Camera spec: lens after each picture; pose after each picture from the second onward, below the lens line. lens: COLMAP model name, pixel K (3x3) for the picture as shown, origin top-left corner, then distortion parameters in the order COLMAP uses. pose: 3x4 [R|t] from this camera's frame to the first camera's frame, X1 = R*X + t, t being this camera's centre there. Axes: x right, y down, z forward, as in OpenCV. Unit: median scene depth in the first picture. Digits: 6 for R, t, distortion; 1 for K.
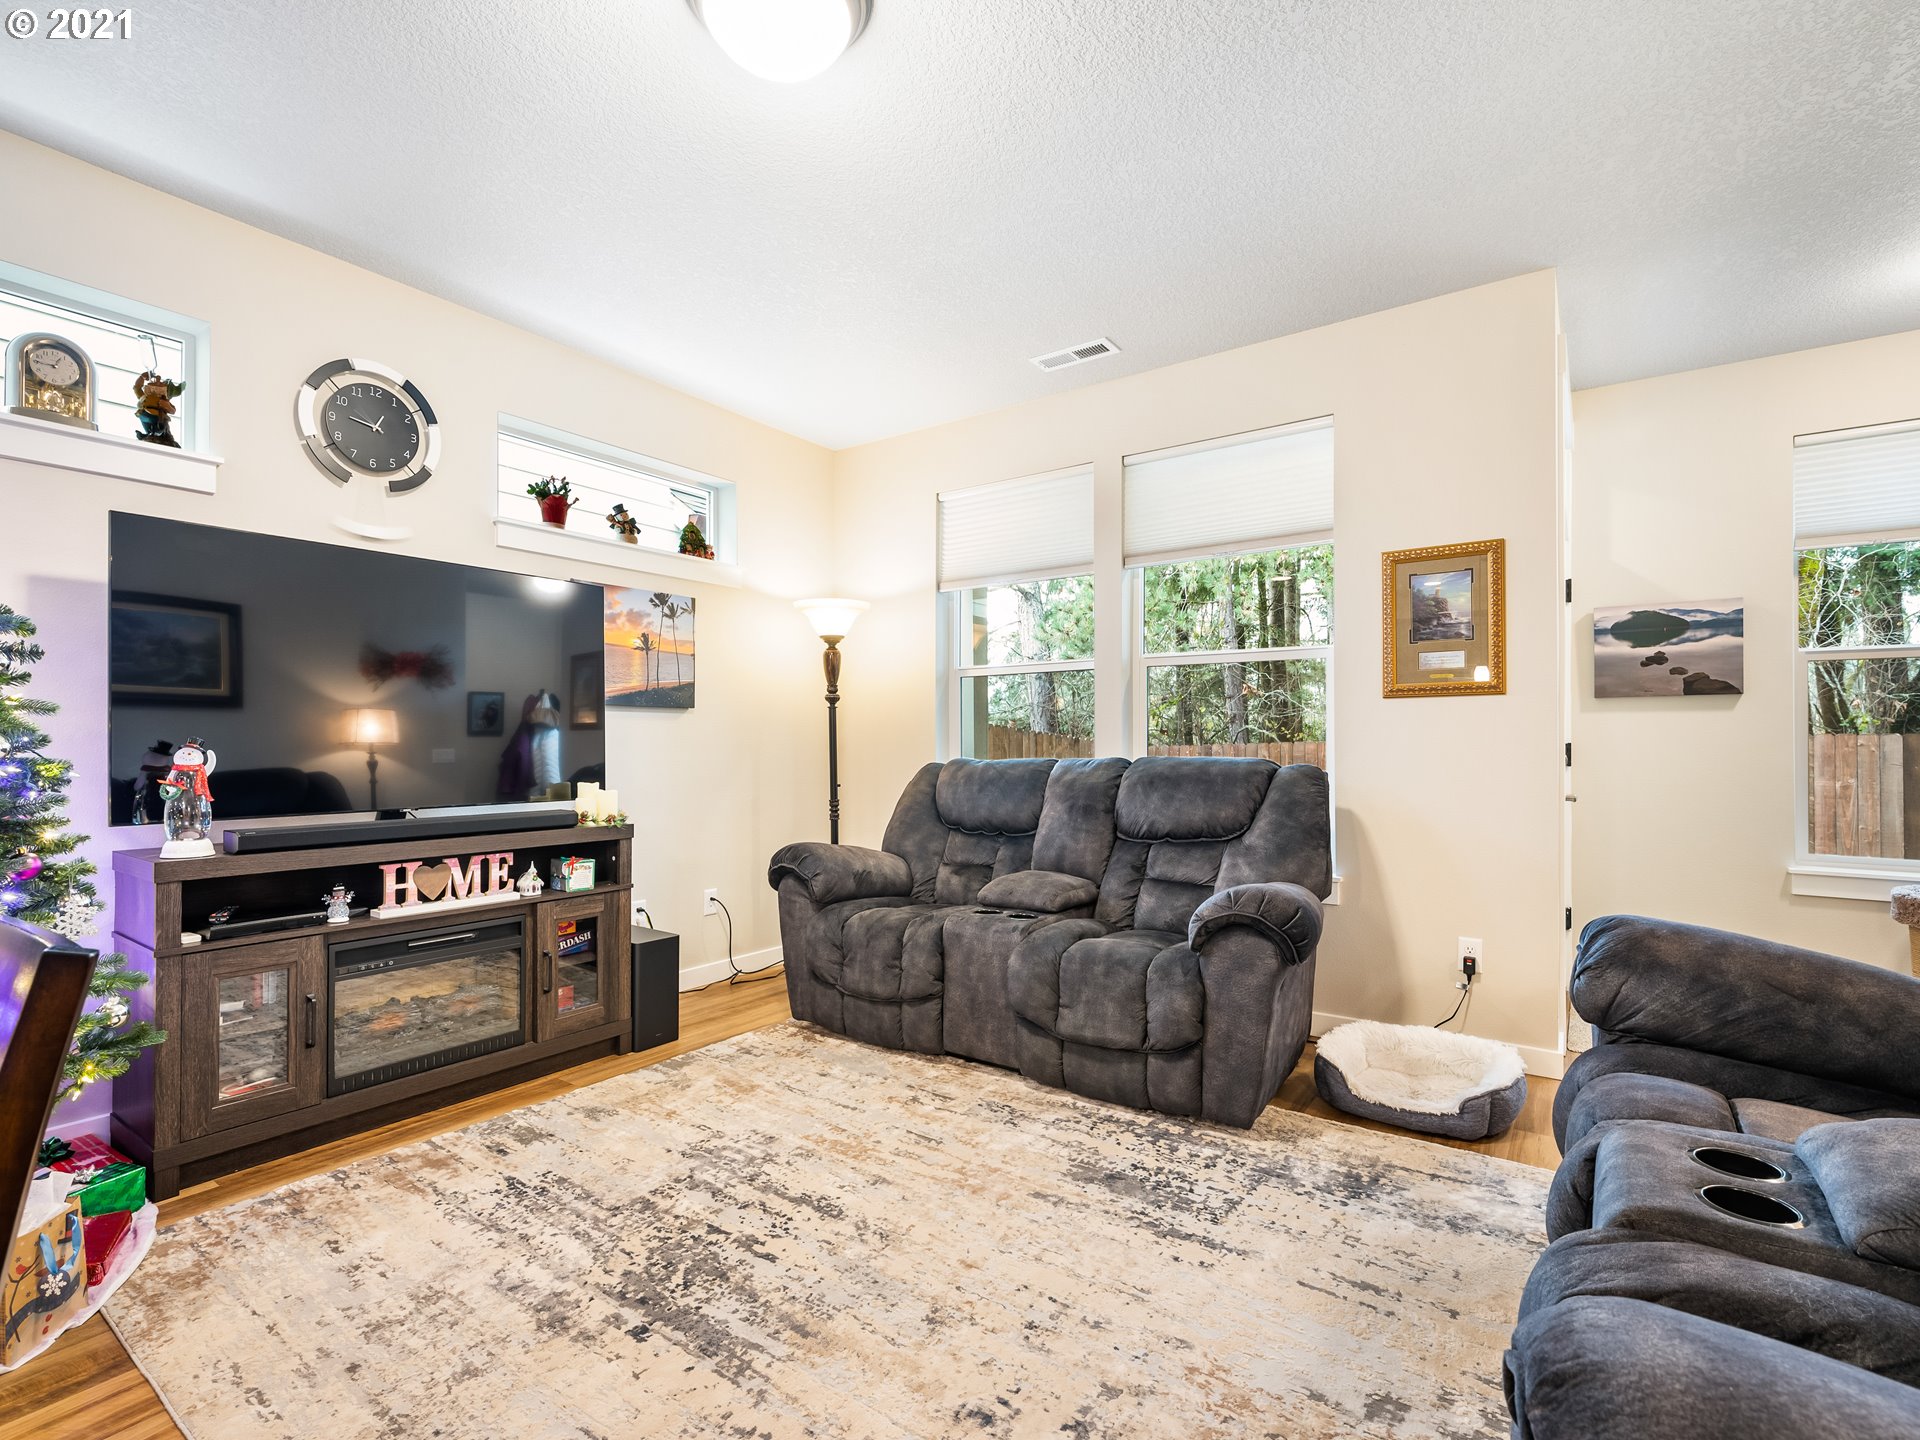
lens RADIAL K [[901.4, 0, 955.7], [0, 901.4, 744.3], [0, 0, 1]] dist [-0.000426, -0.001067]
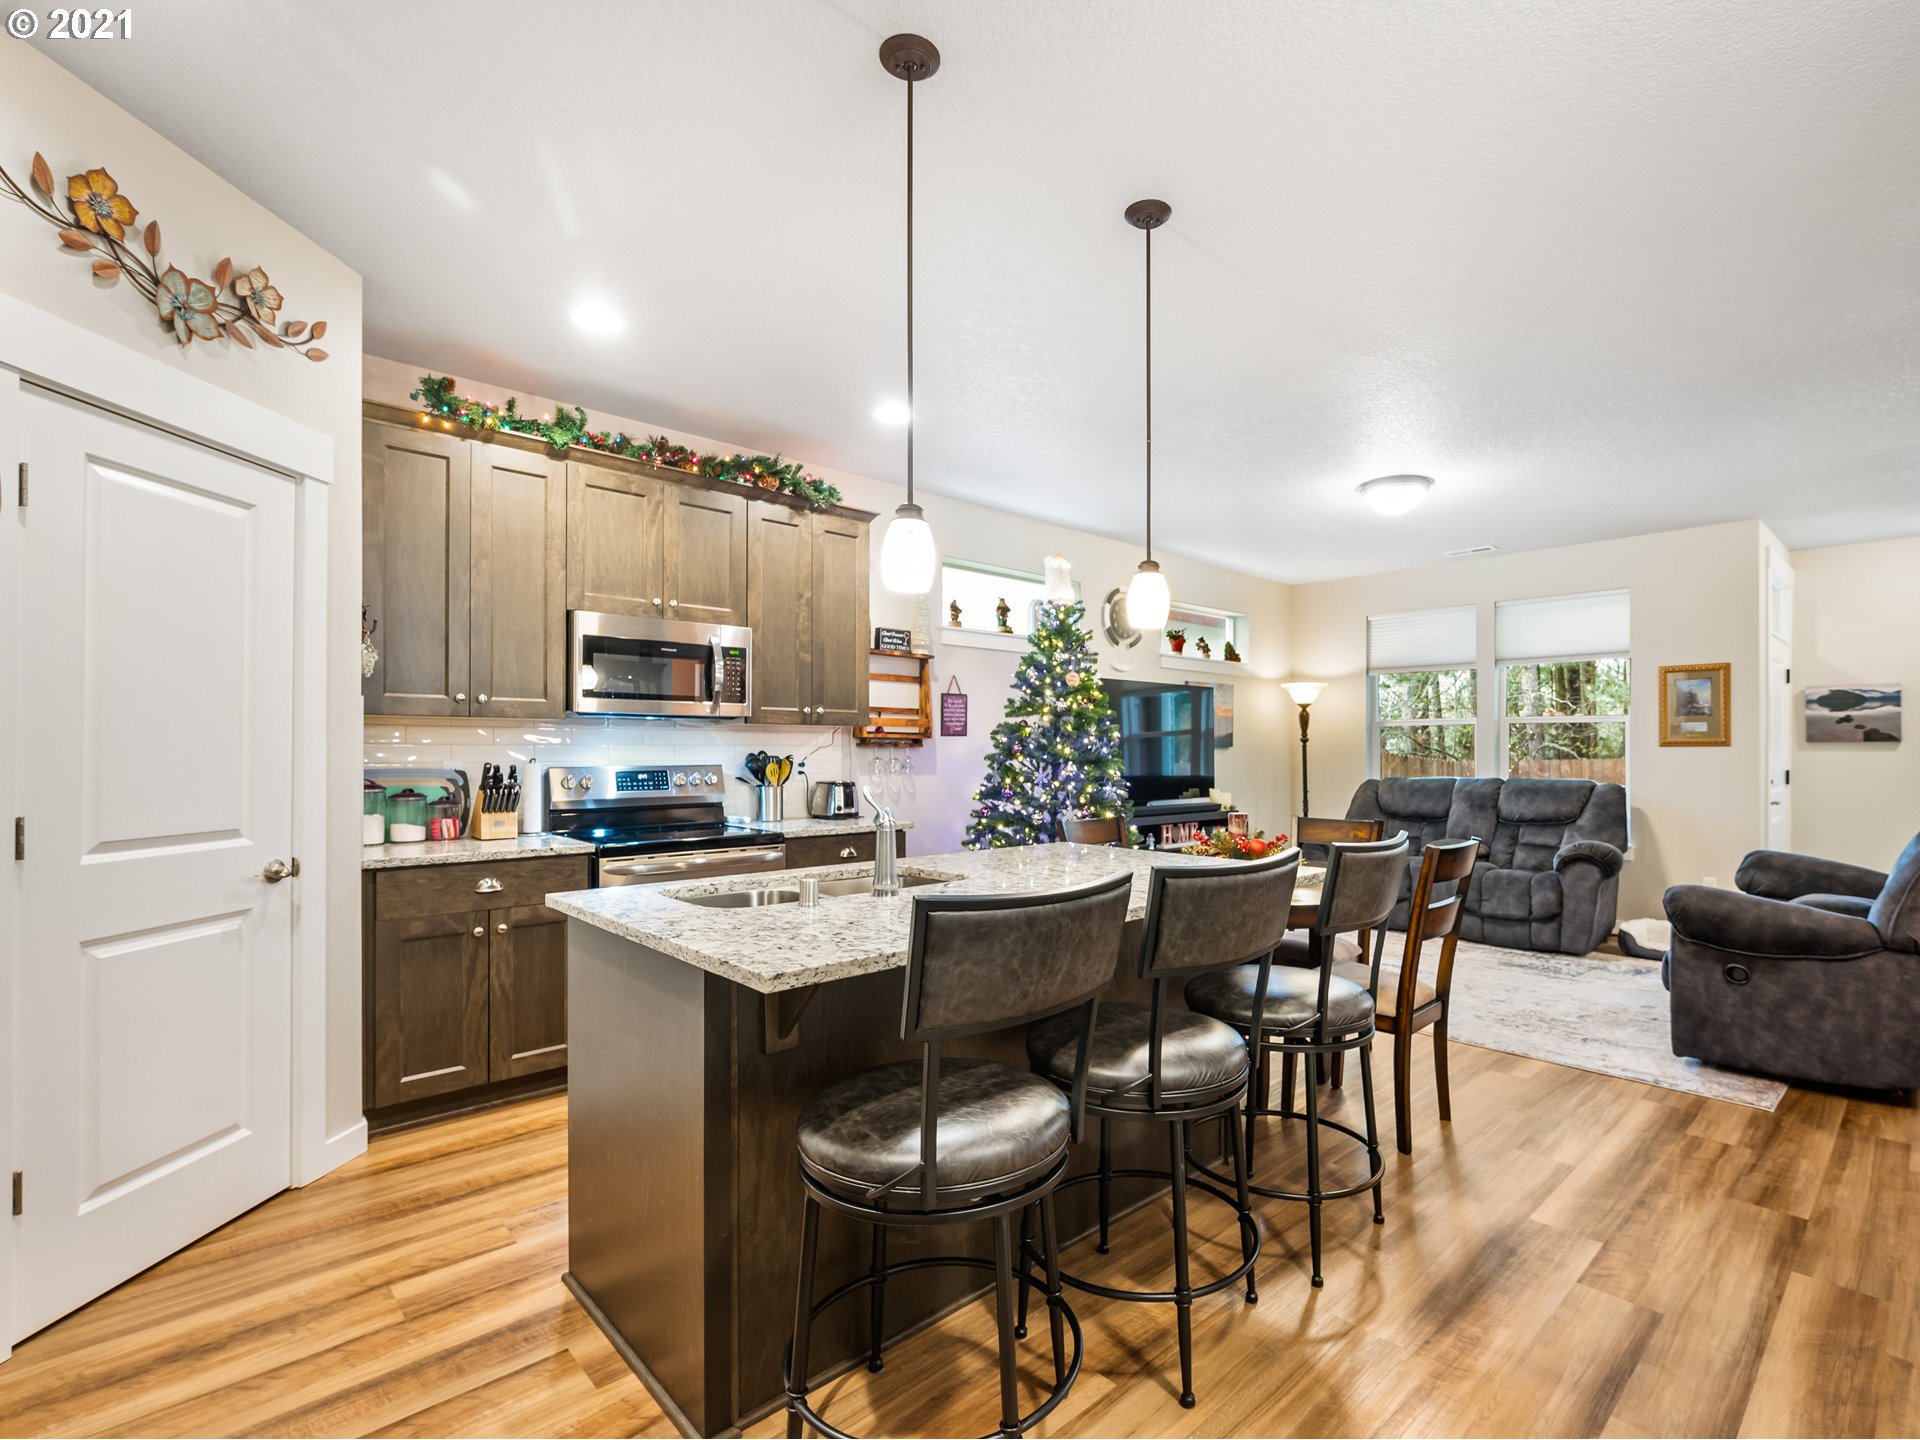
lens RADIAL K [[1038.1, 0, 959.0], [0, 1038.1, 745.1], [0, 0, 1]] dist [-0.000590, -0.002928]
pose [[0.984348, 0.002373, -0.176219, -0.551400], [-0.002209, 0.999997, 0.001123, -0.054062], [0.176222, -0.000716, 0.984350, -1.318009]]
